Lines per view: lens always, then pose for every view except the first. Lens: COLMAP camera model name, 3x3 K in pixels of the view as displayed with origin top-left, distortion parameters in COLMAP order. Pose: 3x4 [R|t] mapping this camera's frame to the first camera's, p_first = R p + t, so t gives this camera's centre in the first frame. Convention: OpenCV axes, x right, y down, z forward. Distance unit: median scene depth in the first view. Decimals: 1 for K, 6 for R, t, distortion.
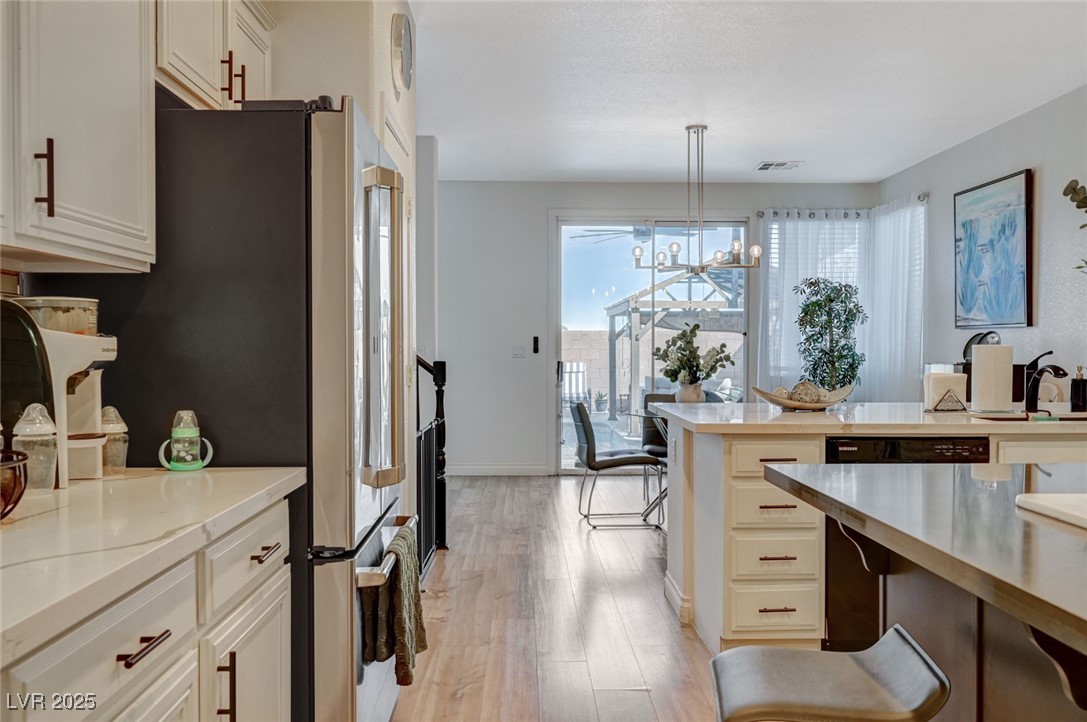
lens RADIAL K [[936.9, 0, 548.4], [0, 936.9, 363.2], [0, 0, 1]] dist [-0.001117, 0.003929]
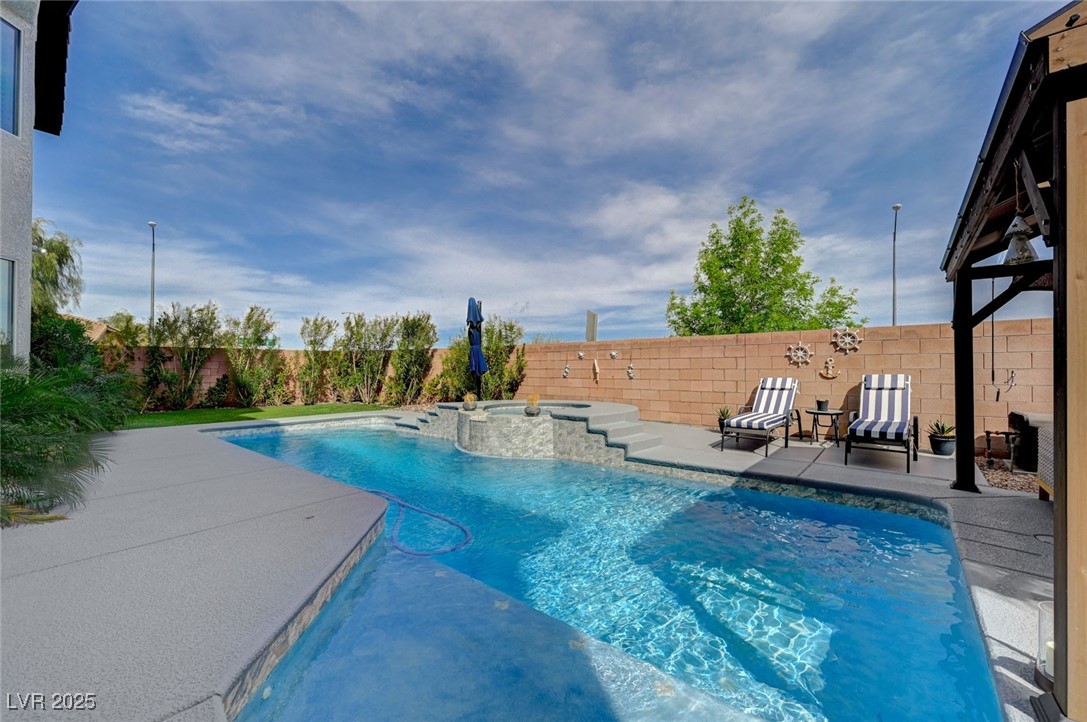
lens RADIAL K [[438.9, 0, 548.0], [0, 438.9, 367.9], [0, 0, 1]] dist [-0.003278, -0.000231]
pose [[0.757731, 0.000582, -0.652567, 0.085852], [-0.013232, 0.999808, -0.014473, 0.004893], [0.652433, 0.019602, 0.757593, 1.116287]]
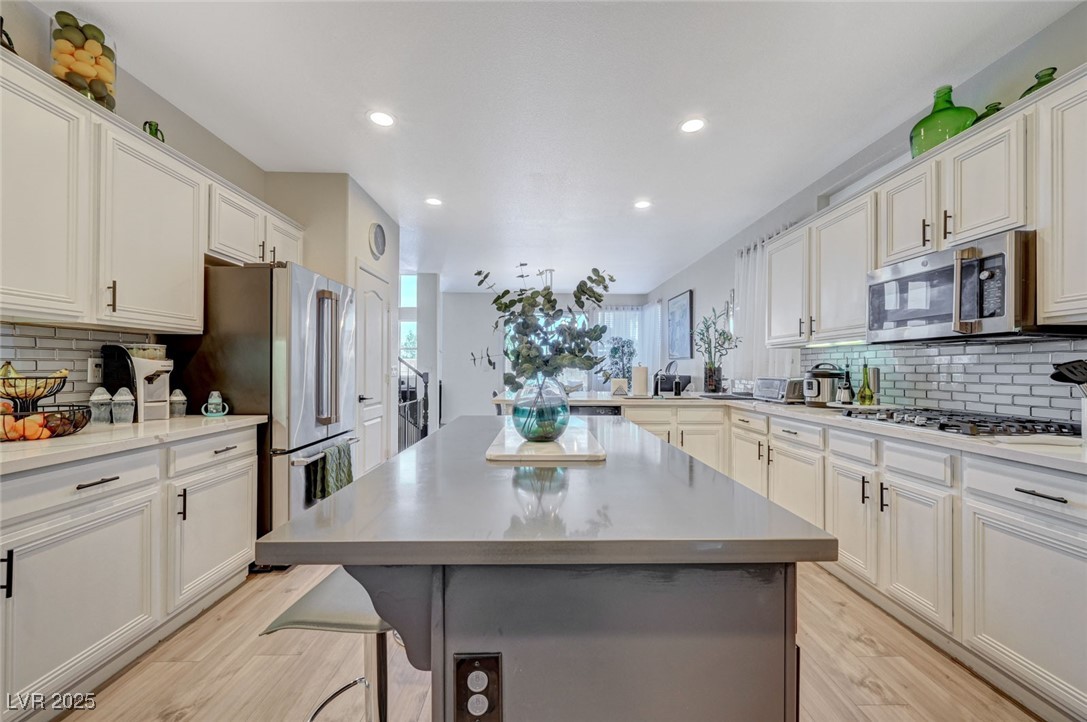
lens RADIAL K [[426.6, 0, 545.0], [0, 426.6, 366.0], [0, 0, 1]] dist [-0.000947, -0.000290]
pose [[0.999958, 0.005551, -0.007317, 0.166336], [-0.005695, 0.999787, -0.019836, 0.000827], [0.007205, 0.019877, 0.999776, -0.032065]]
